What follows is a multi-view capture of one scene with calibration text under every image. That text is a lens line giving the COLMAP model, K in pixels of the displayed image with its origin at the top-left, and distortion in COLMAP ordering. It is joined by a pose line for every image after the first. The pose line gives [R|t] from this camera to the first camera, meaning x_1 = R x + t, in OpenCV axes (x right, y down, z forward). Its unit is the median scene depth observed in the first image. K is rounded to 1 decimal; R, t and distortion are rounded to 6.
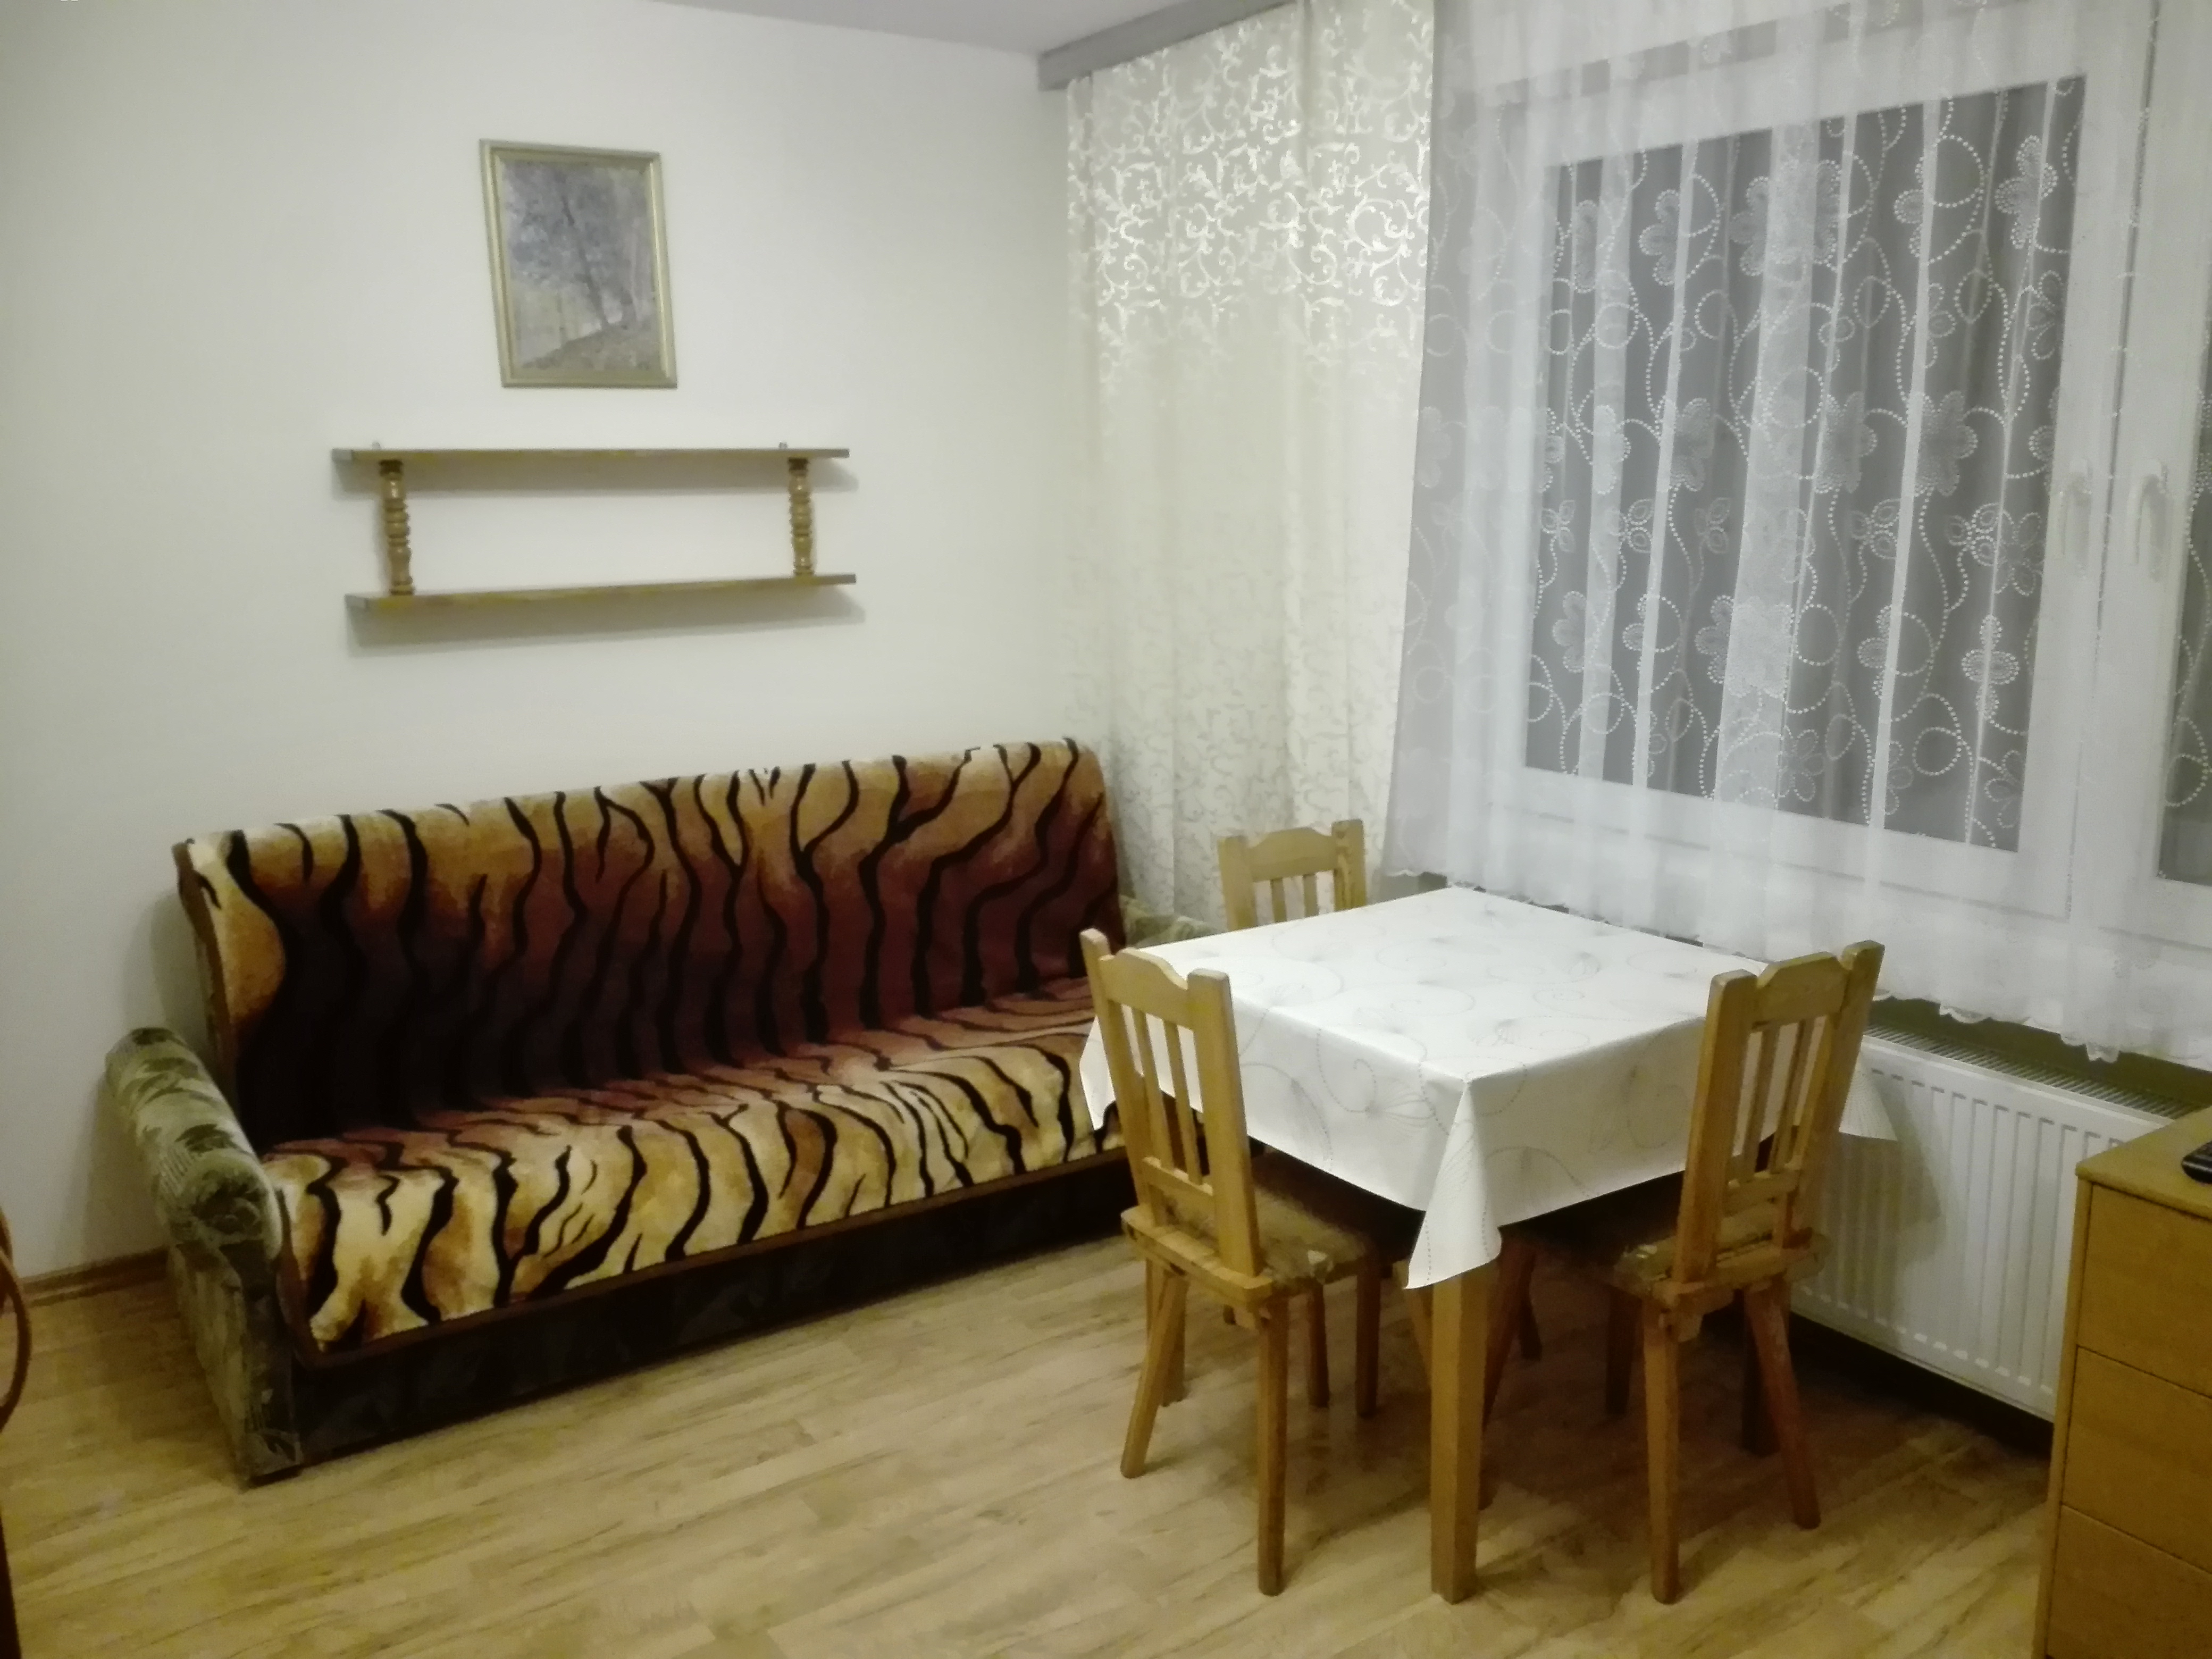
lens RADIAL K [[1802.9, 0, 1106.0], [0, 1802.9, 829.5], [0, 0, 1]] dist [0.135738, -0.274255]
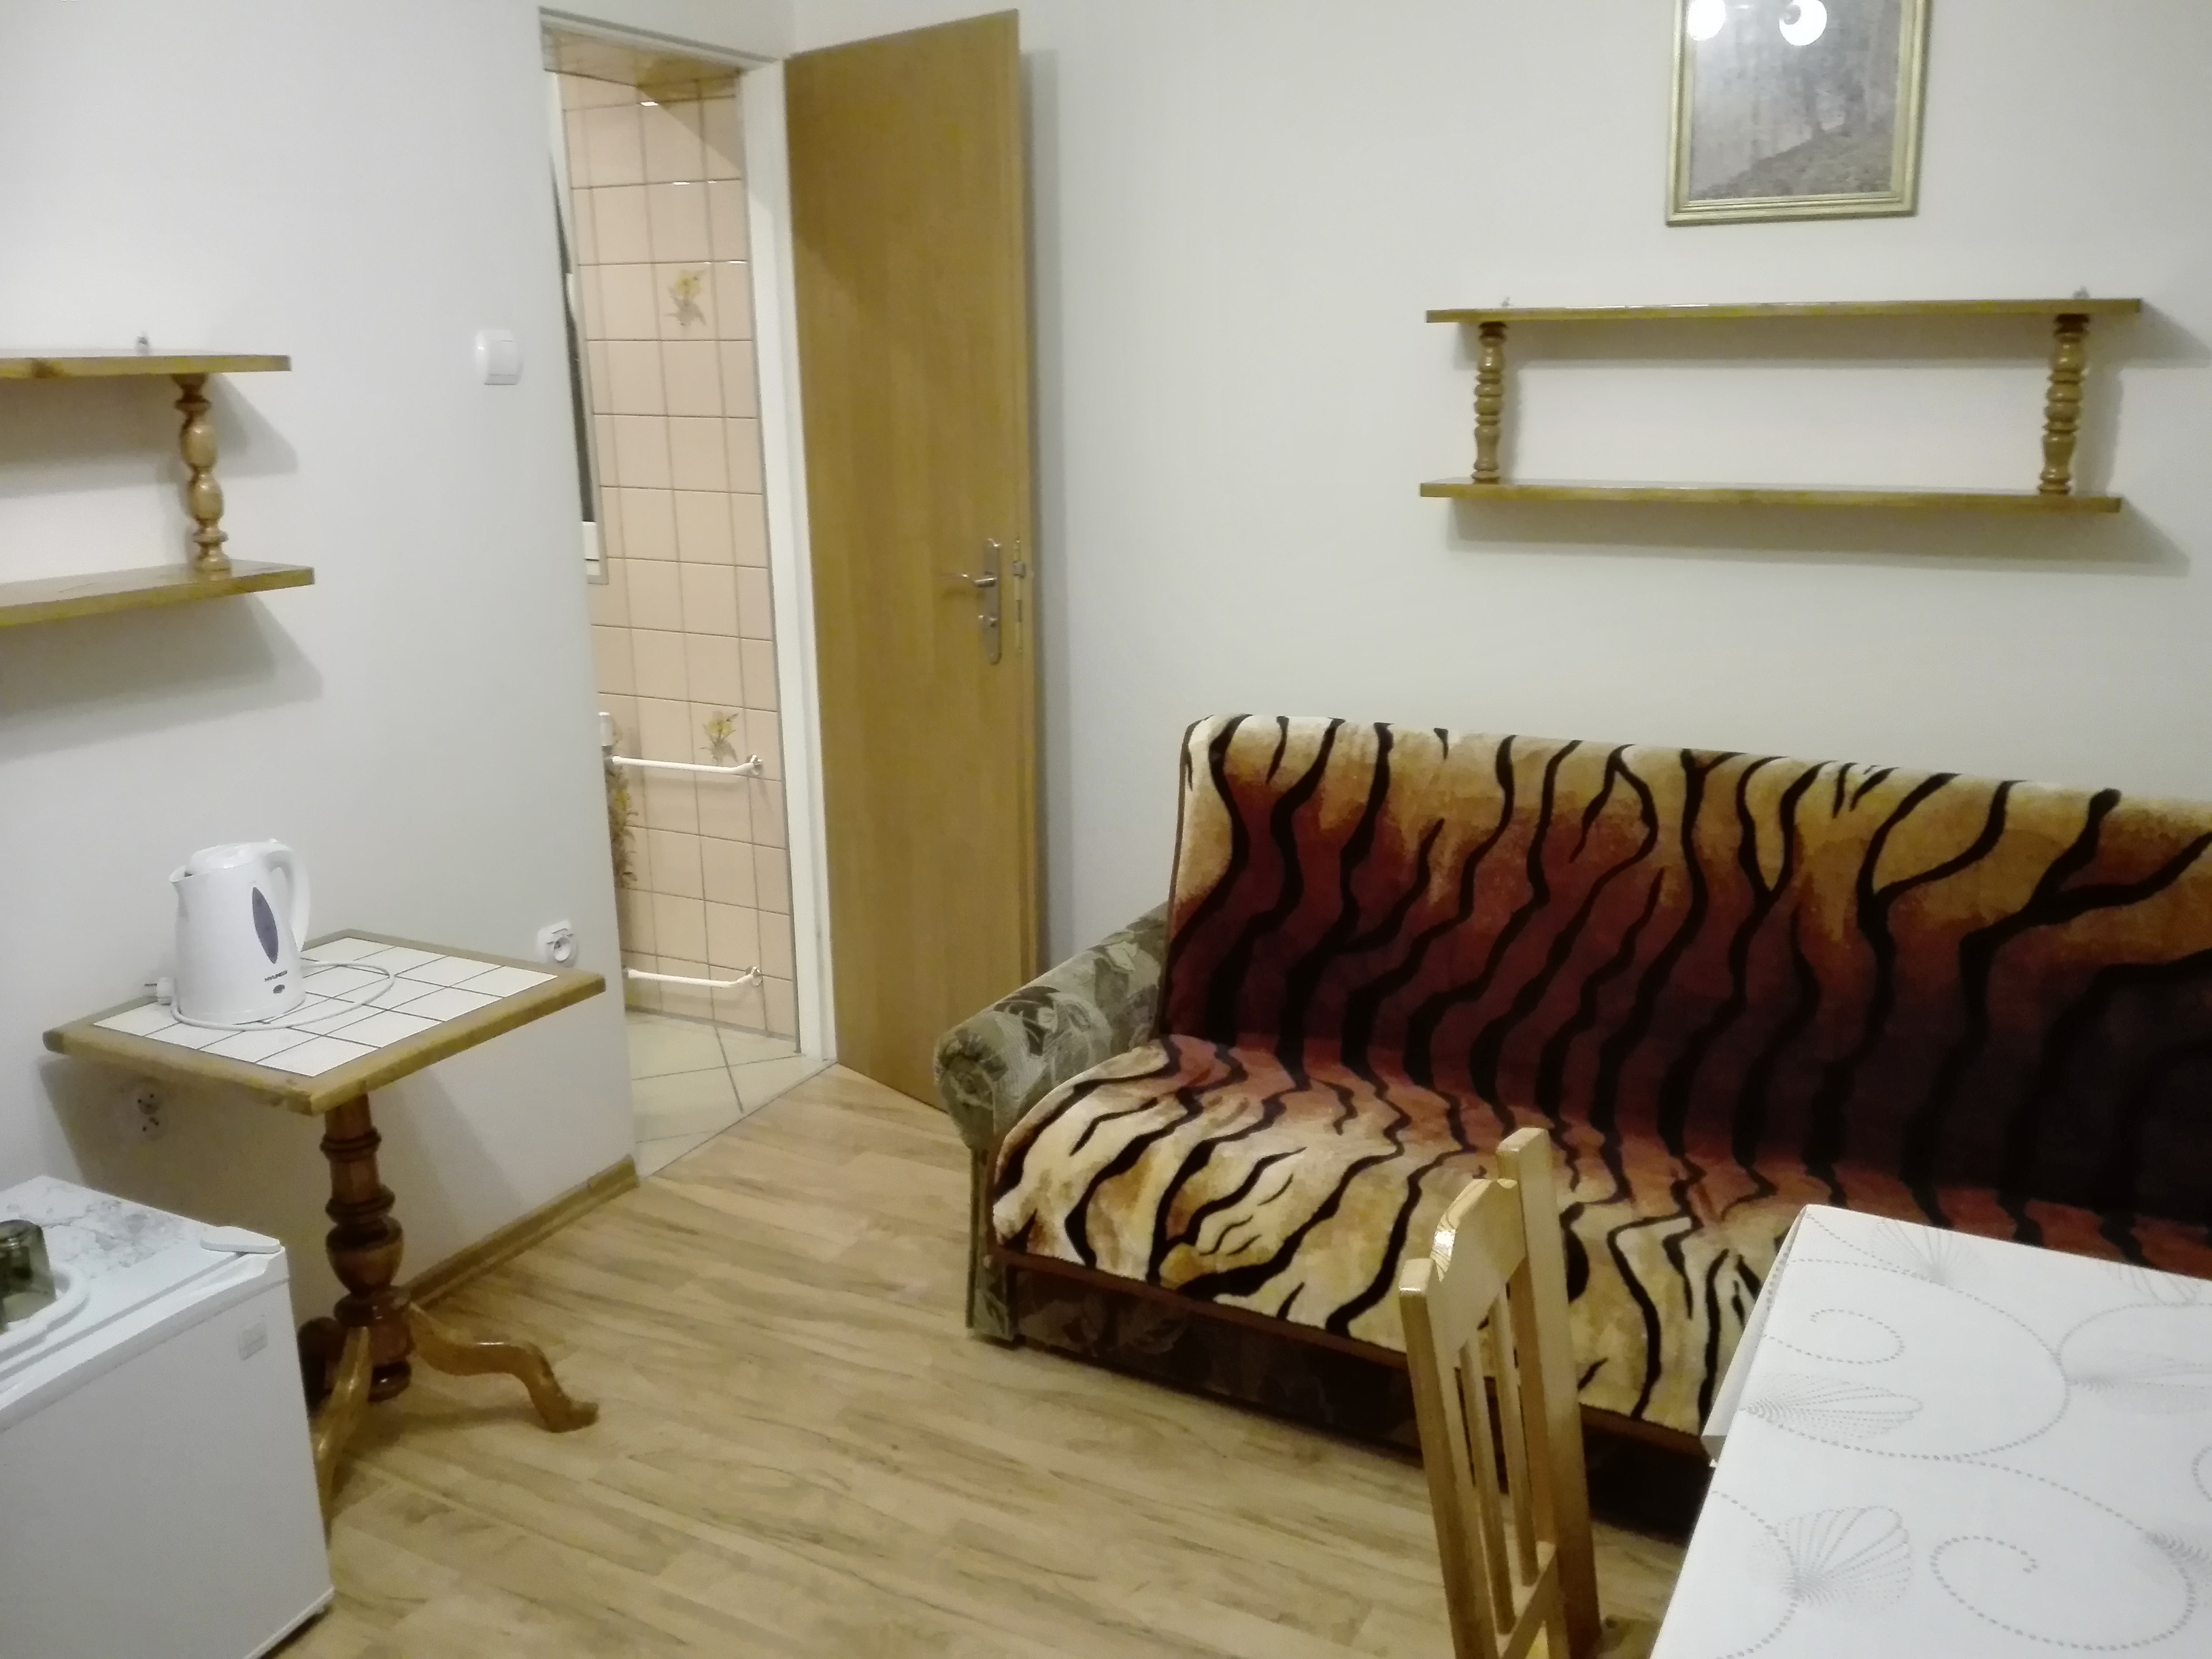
lens RADIAL K [[1802.9, 0, 1106.0], [0, 1802.9, 829.5], [0, 0, 1]] dist [0.135738, -0.274255]
pose [[0.468092, 0.234304, -0.852052, 0.309022], [-0.175145, 0.969679, 0.170431, -0.087326], [0.866149, 0.069455, 0.494936, 0.445193]]
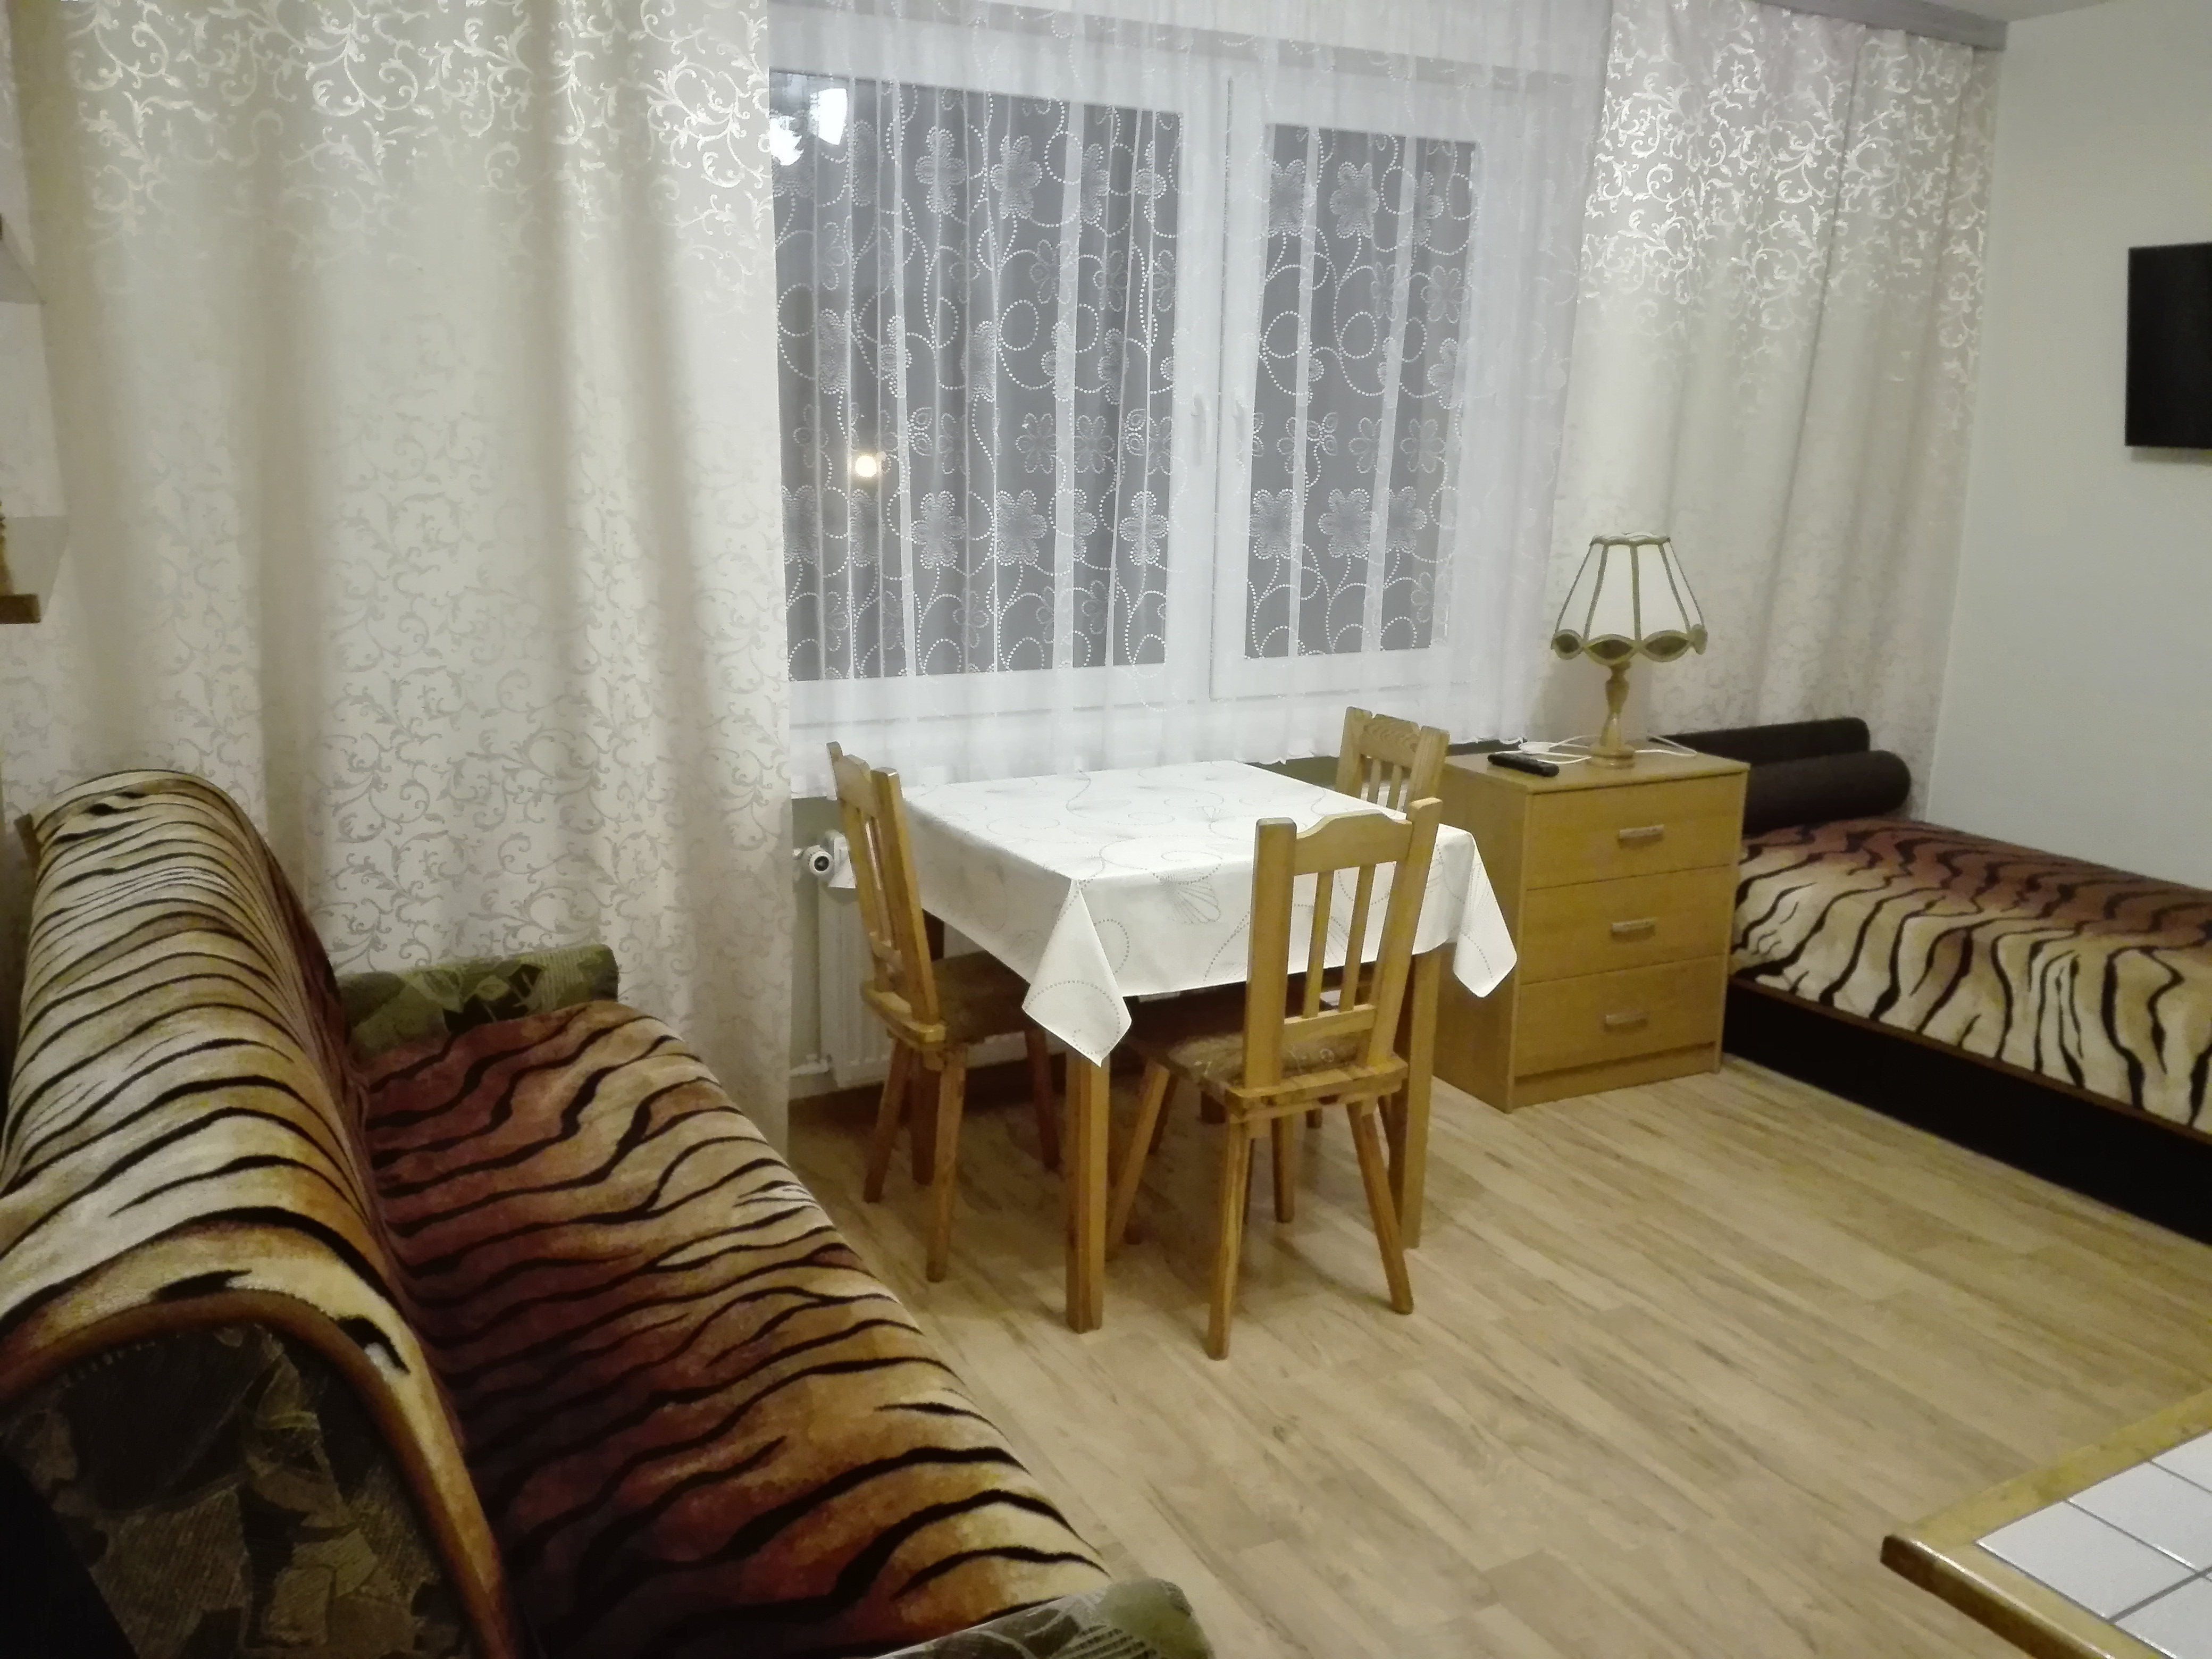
lens RADIAL K [[1833.4, 0, 1026.0], [0, 1833.4, 866.1], [0, 0, 1]] dist [-0.010565, -0.016566]
pose [[0.115275, -0.213845, 0.970042, -0.767318], [0.182534, 0.964483, 0.190928, -0.103987], [-0.976419, 0.155056, 0.150215, 0.747188]]
